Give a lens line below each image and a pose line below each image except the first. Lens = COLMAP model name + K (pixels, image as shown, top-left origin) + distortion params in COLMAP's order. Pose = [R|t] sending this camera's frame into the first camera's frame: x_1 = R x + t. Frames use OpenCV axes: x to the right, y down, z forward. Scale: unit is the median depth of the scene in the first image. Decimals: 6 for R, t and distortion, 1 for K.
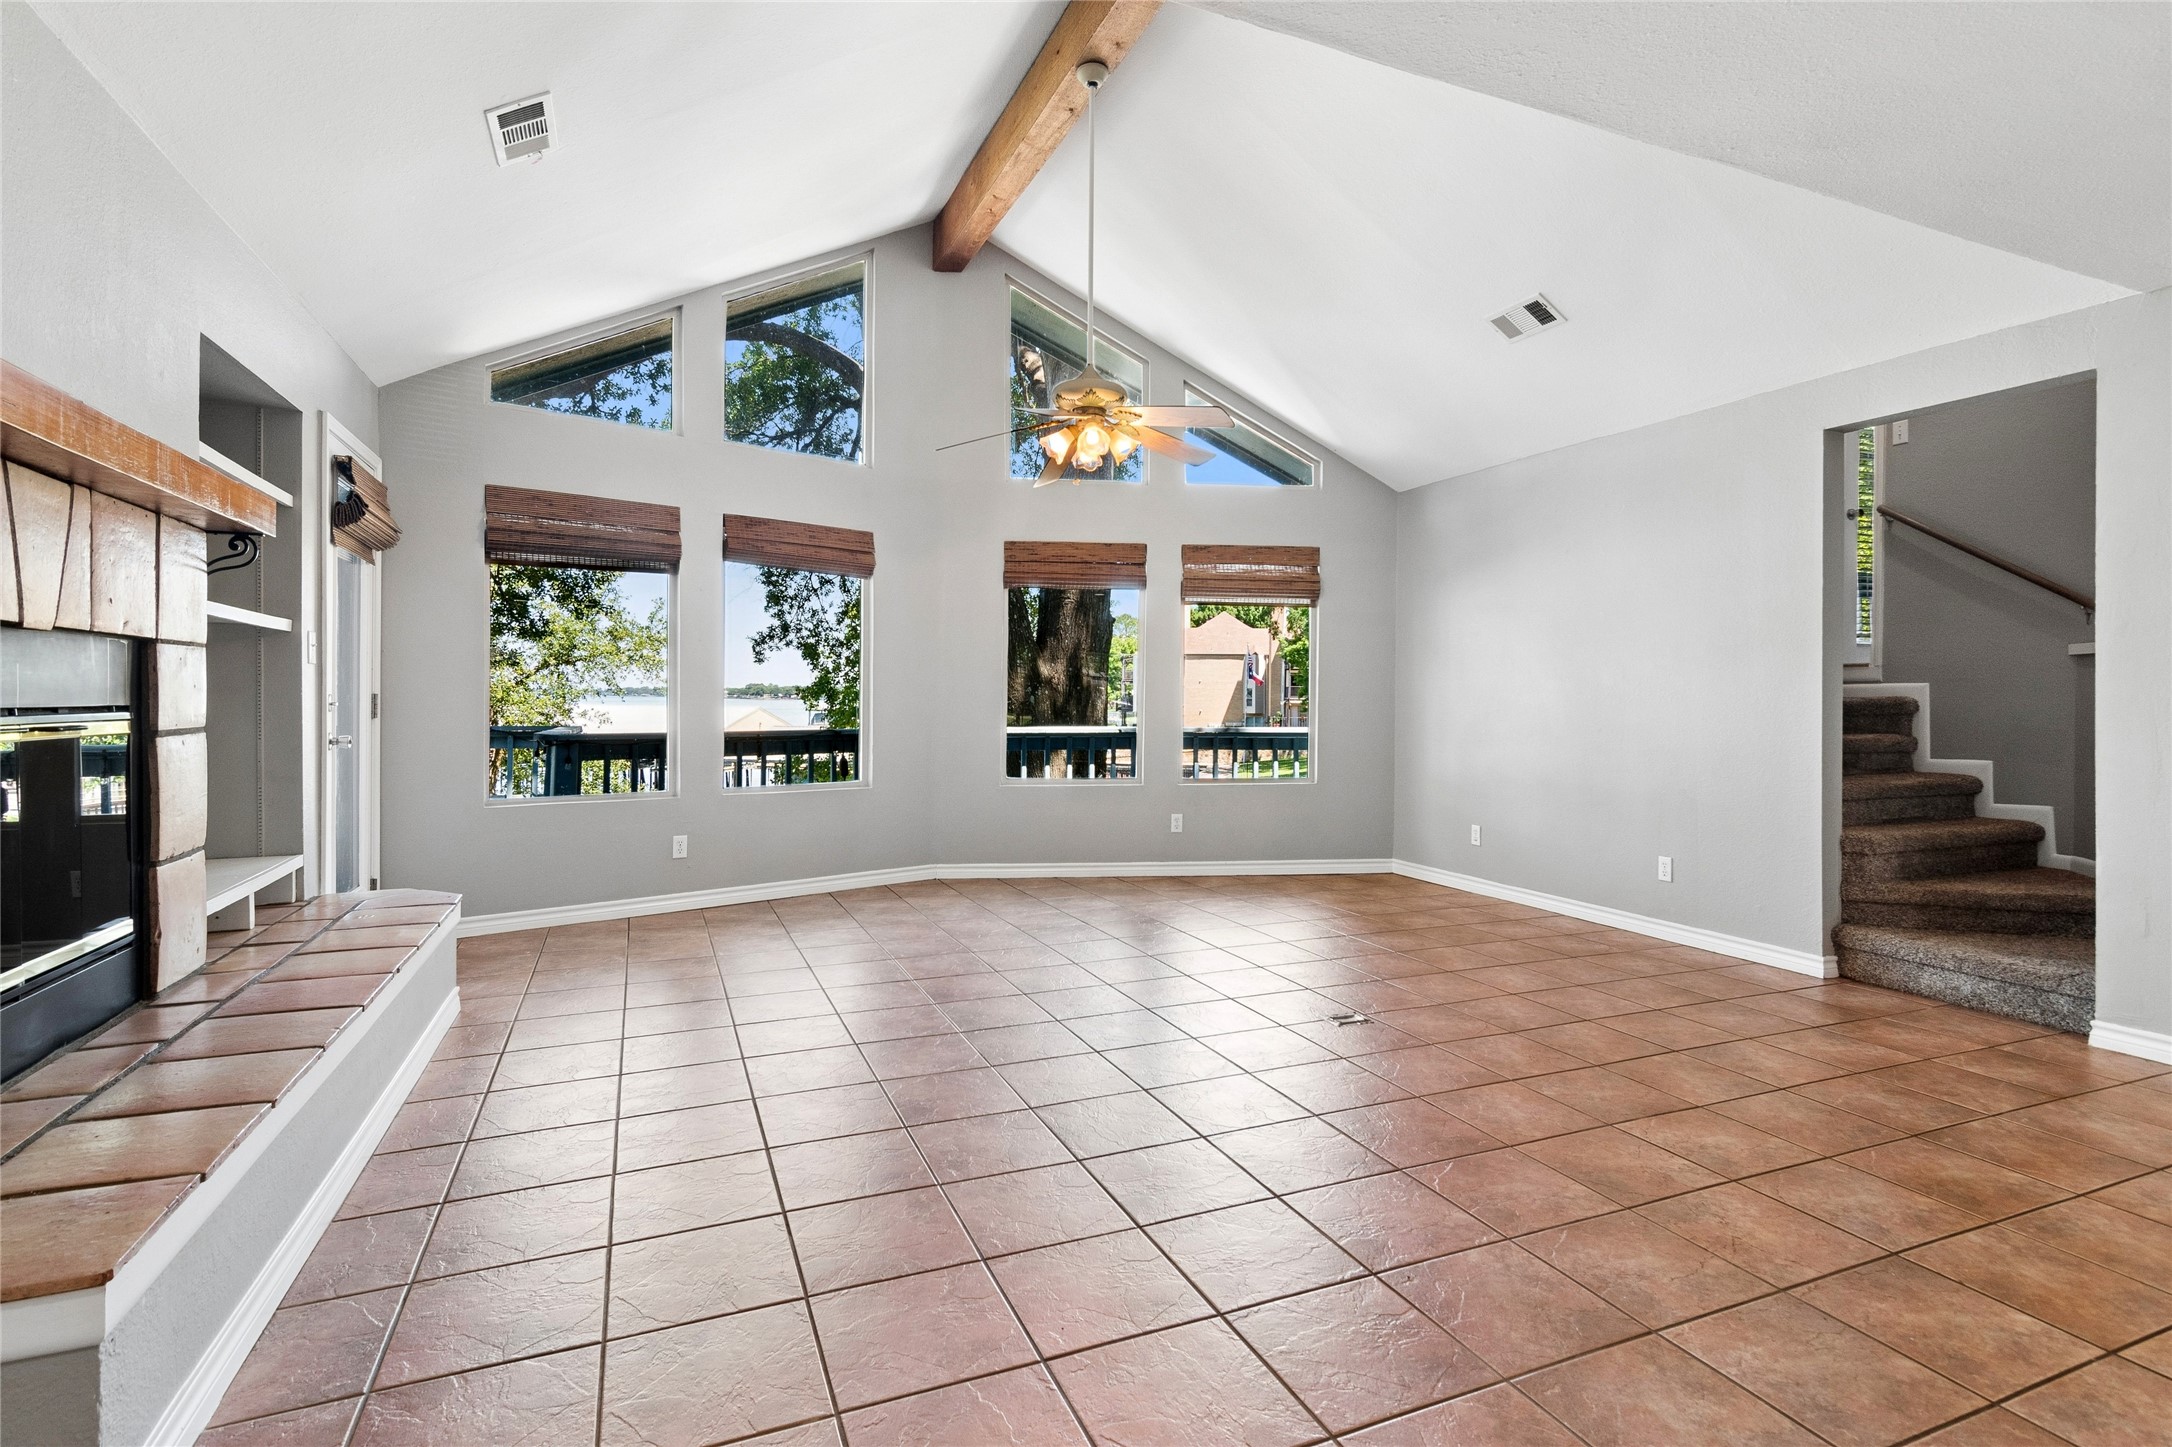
lens RADIAL K [[1055.7, 0, 1107.1], [0, 1055.7, 699.1], [0, 0, 1]] dist [-0.002001, 0.001335]
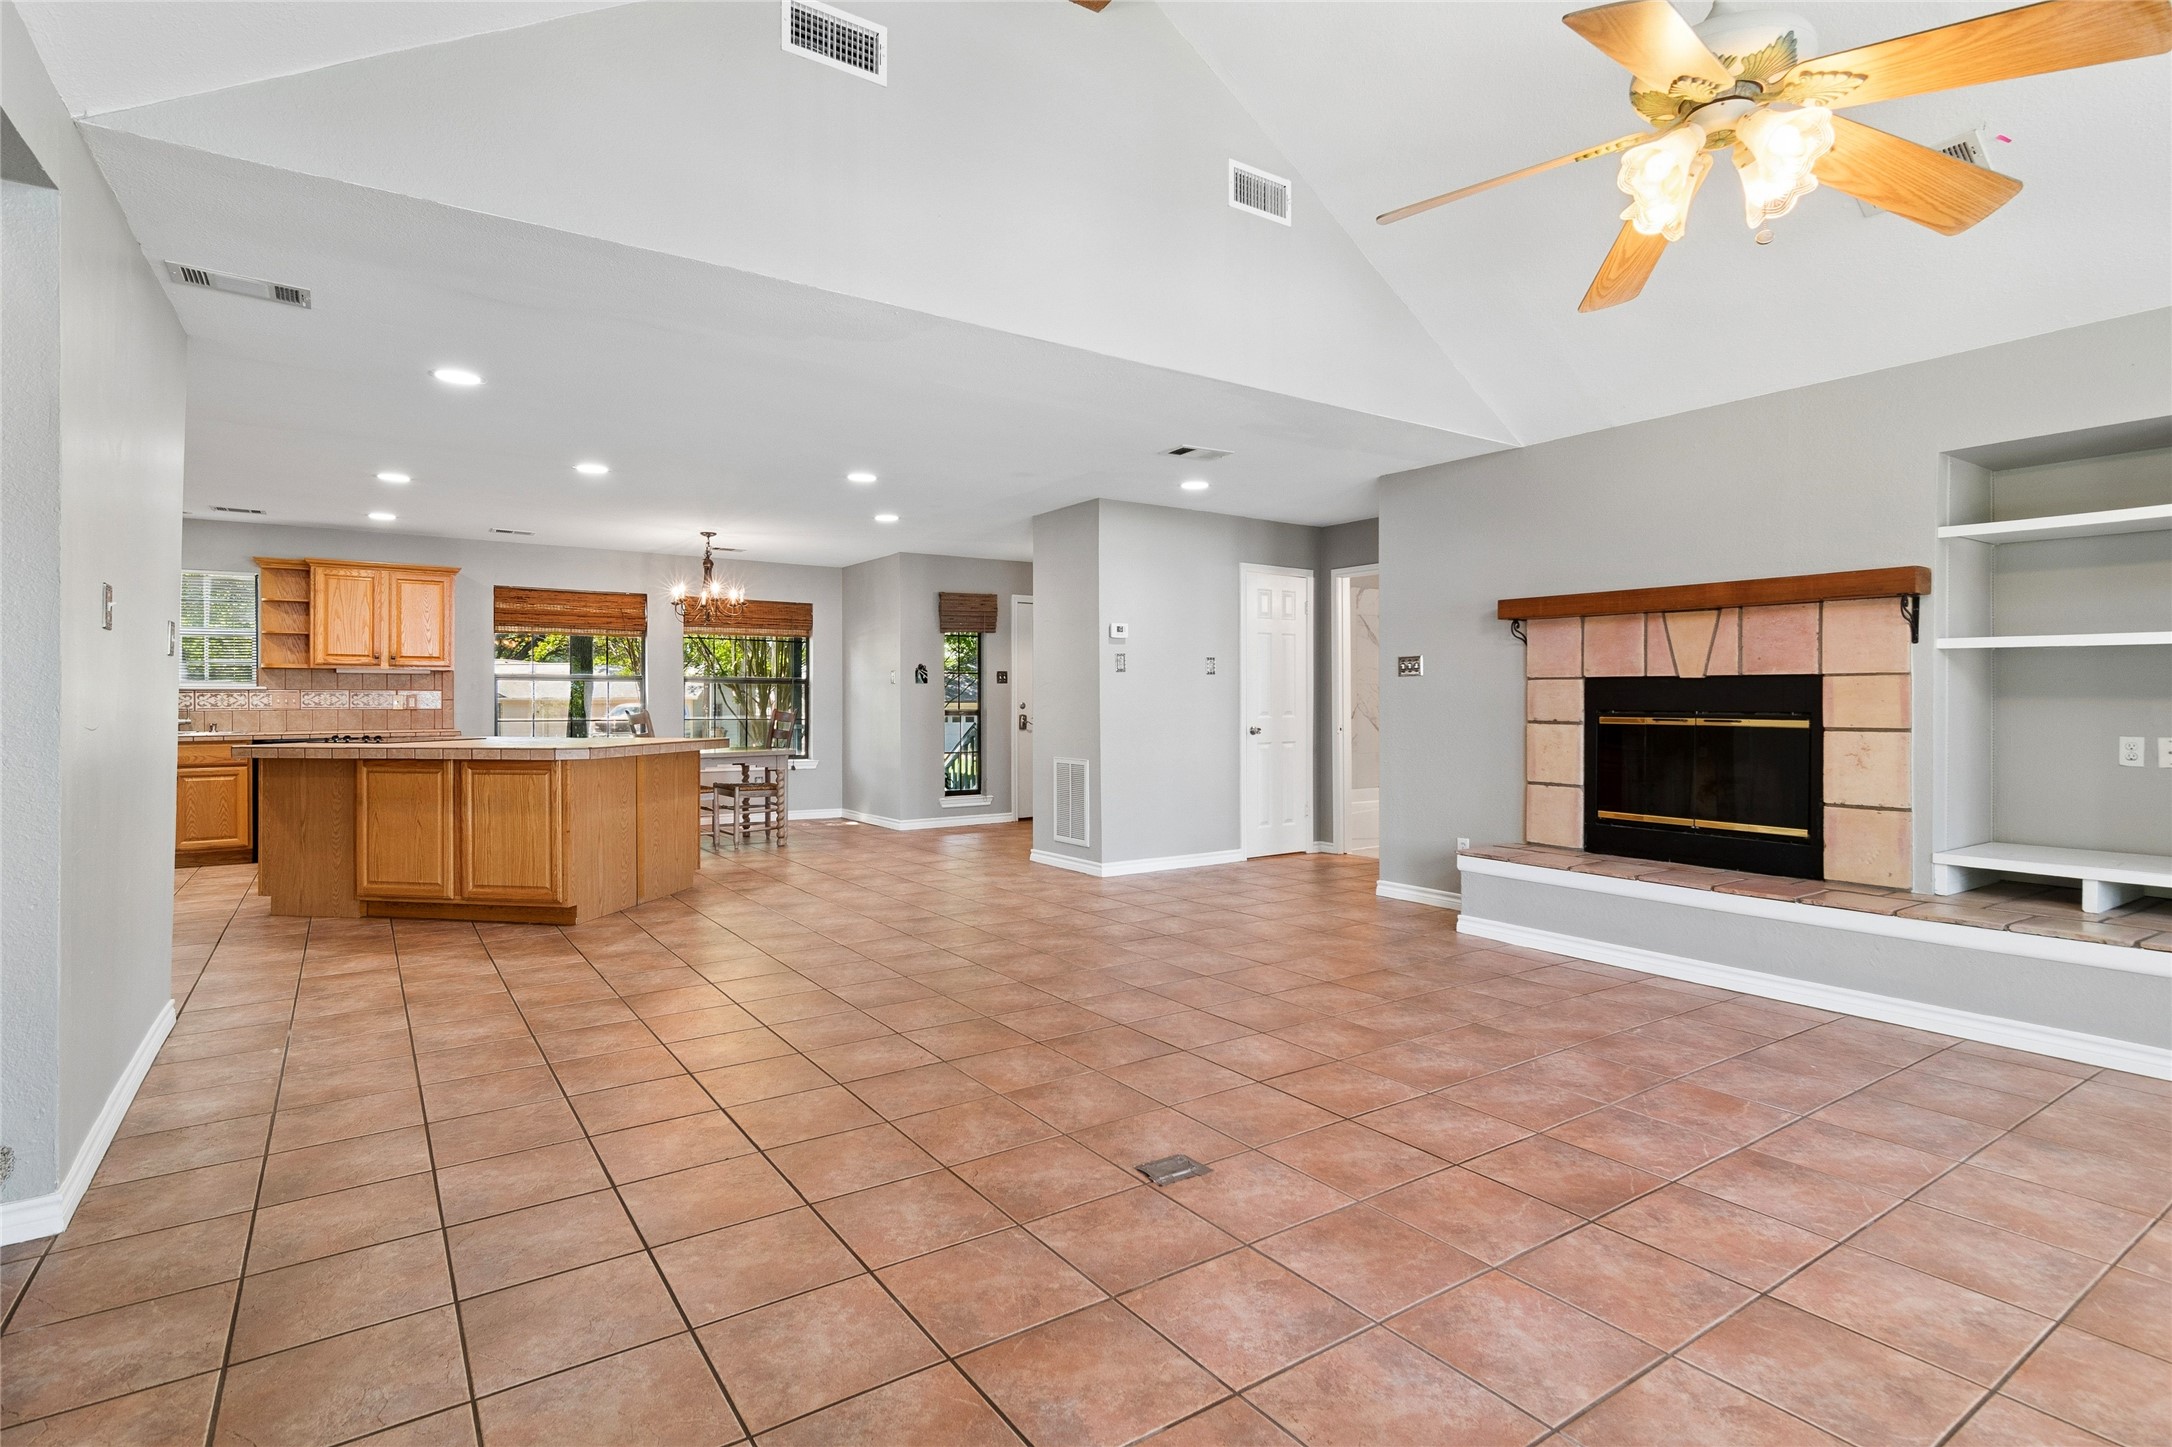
lens RADIAL K [[1055.7, 0, 1090.8], [0, 1055.7, 716.5], [0, 0, 1]] dist [-0.002001, 0.001335]
pose [[-0.981803, -0.004381, -0.189852, 0.320393], [-0.007942, 0.999806, 0.018000, -0.005607], [0.189736, 0.019181, -0.981648, 1.297520]]
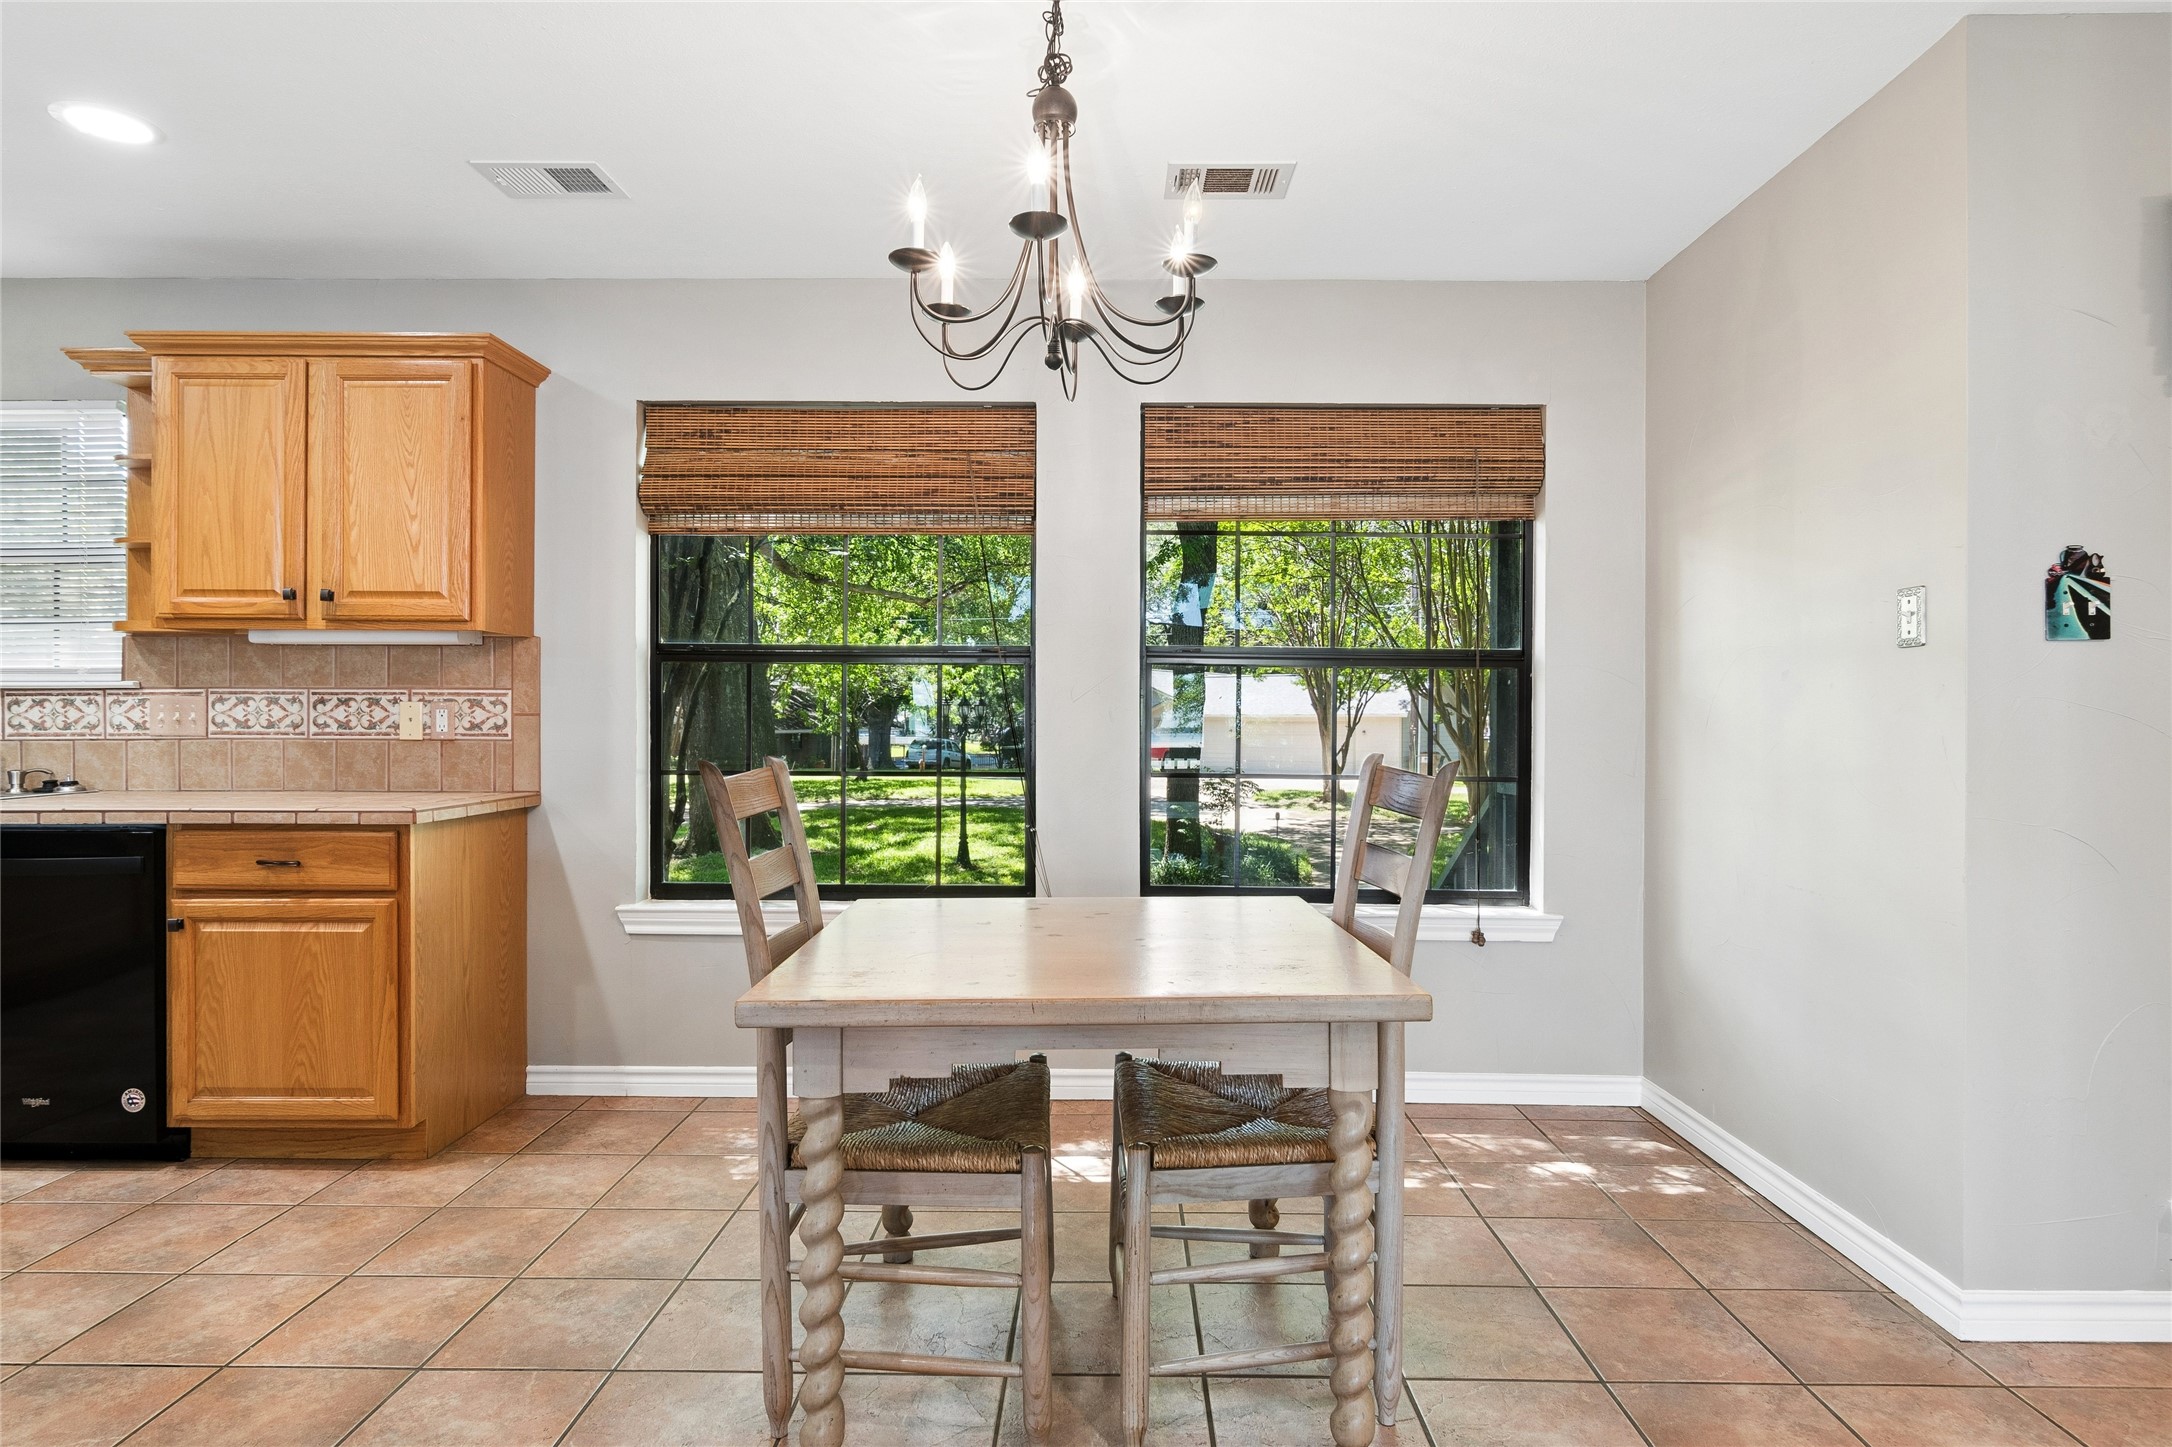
lens RADIAL K [[1222.4, 0, 1099.8], [0, 1222.4, 714.5], [0, 0, 1]] dist [-0.000752, -0.000126]
pose [[-0.911675, -0.009079, 0.410811, 0.410407], [-0.008605, 0.999958, 0.003003, 0.001612], [-0.410821, -0.000797, -0.911716, -0.160859]]
